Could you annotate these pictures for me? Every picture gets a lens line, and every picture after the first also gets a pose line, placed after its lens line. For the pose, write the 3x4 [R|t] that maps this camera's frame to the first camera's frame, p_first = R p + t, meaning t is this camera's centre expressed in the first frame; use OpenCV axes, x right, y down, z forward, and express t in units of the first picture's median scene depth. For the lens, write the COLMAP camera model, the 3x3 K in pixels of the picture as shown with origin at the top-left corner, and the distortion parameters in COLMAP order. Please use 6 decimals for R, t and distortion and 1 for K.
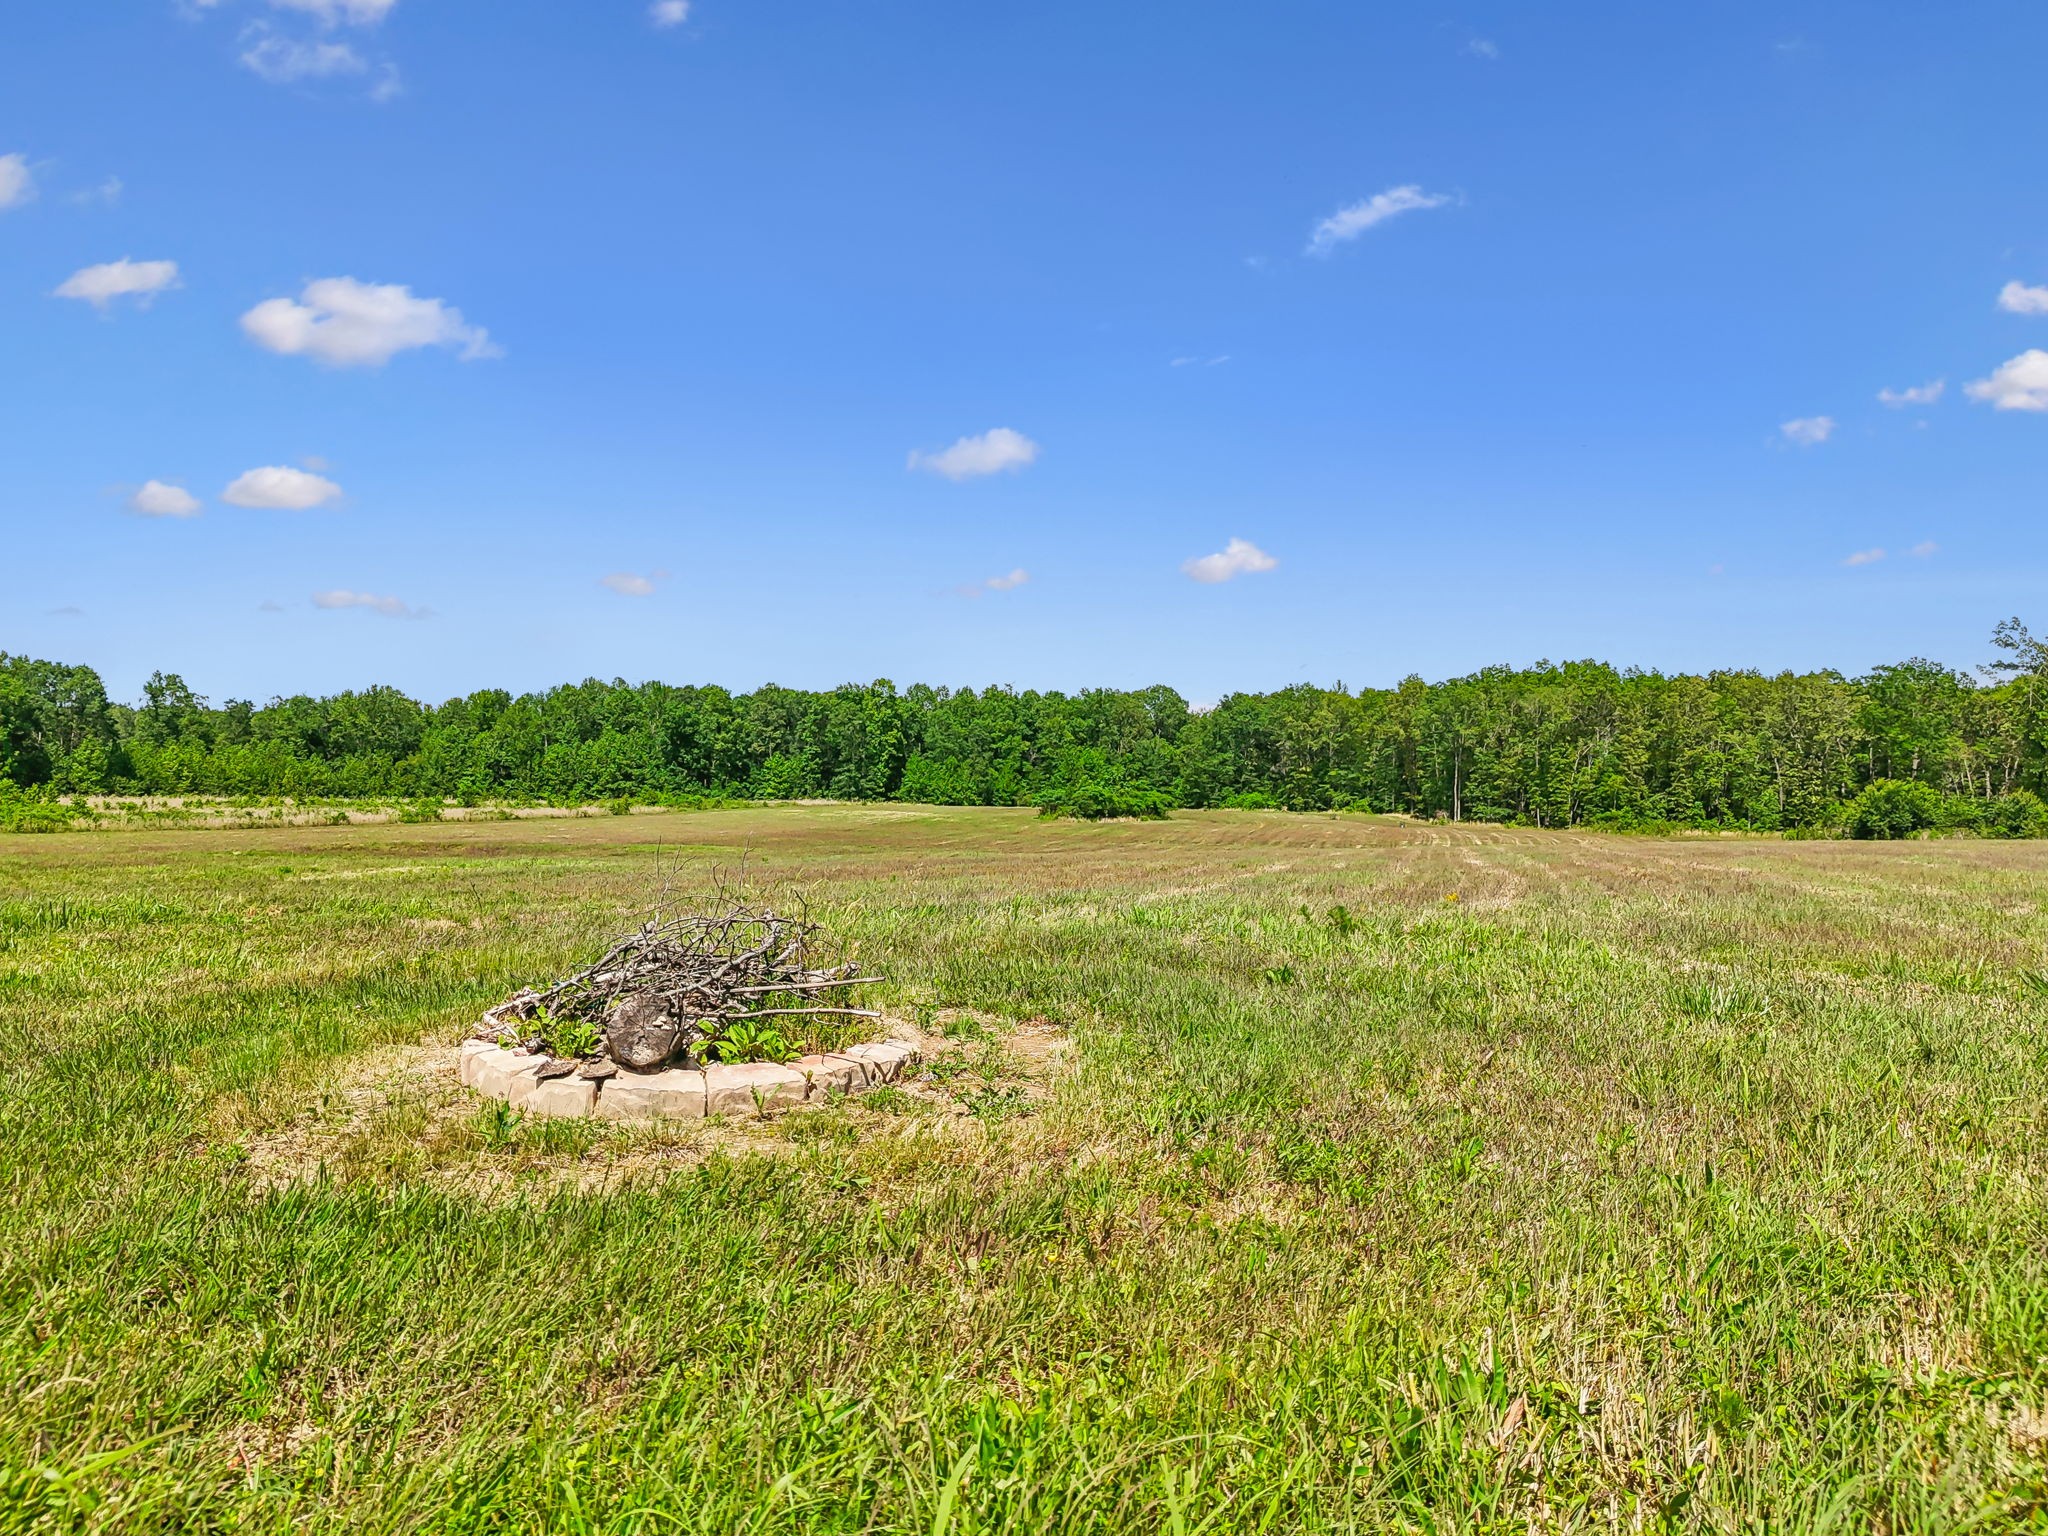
lens RADIAL K [[1447.0, 0, 1008.4], [0, 1447.0, 768.1], [0, 0, 1]] dist [0.000944, 0.001466]
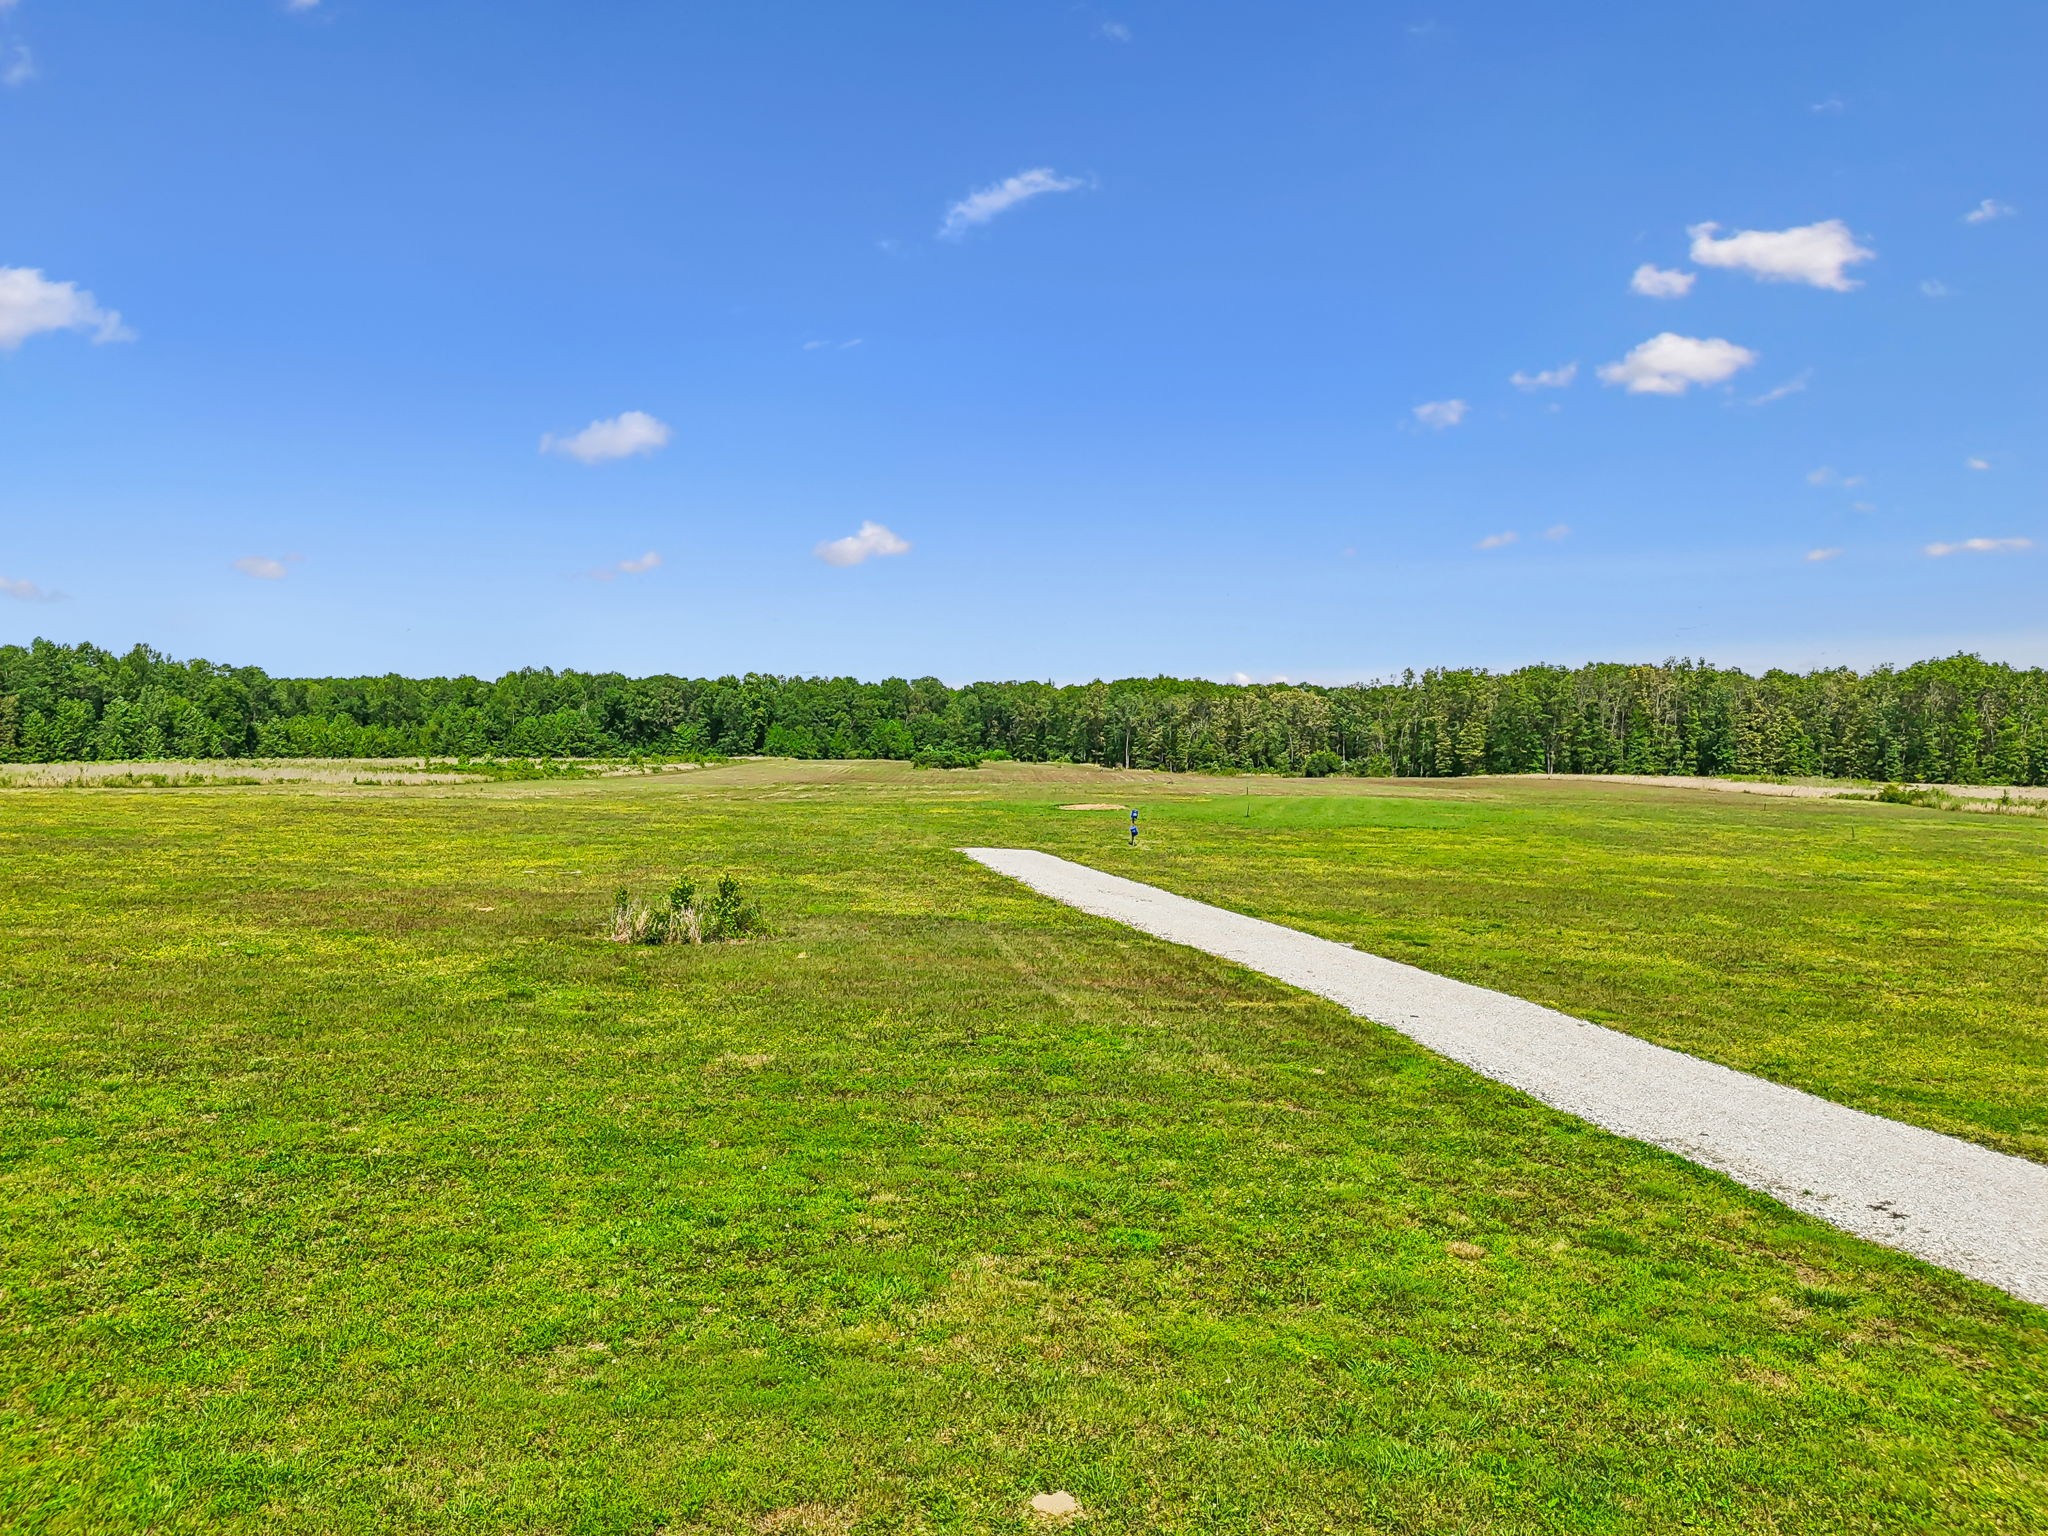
lens RADIAL K [[1447.0, 0, 1031.7], [0, 1447.0, 768.4], [0, 0, 1]] dist [0.000944, 0.001466]
pose [[0.966638, -0.004243, 0.256110, -0.199124], [-0.006318, 0.999164, 0.040396, -0.026654], [-0.256067, -0.040666, 0.965803, -0.528209]]
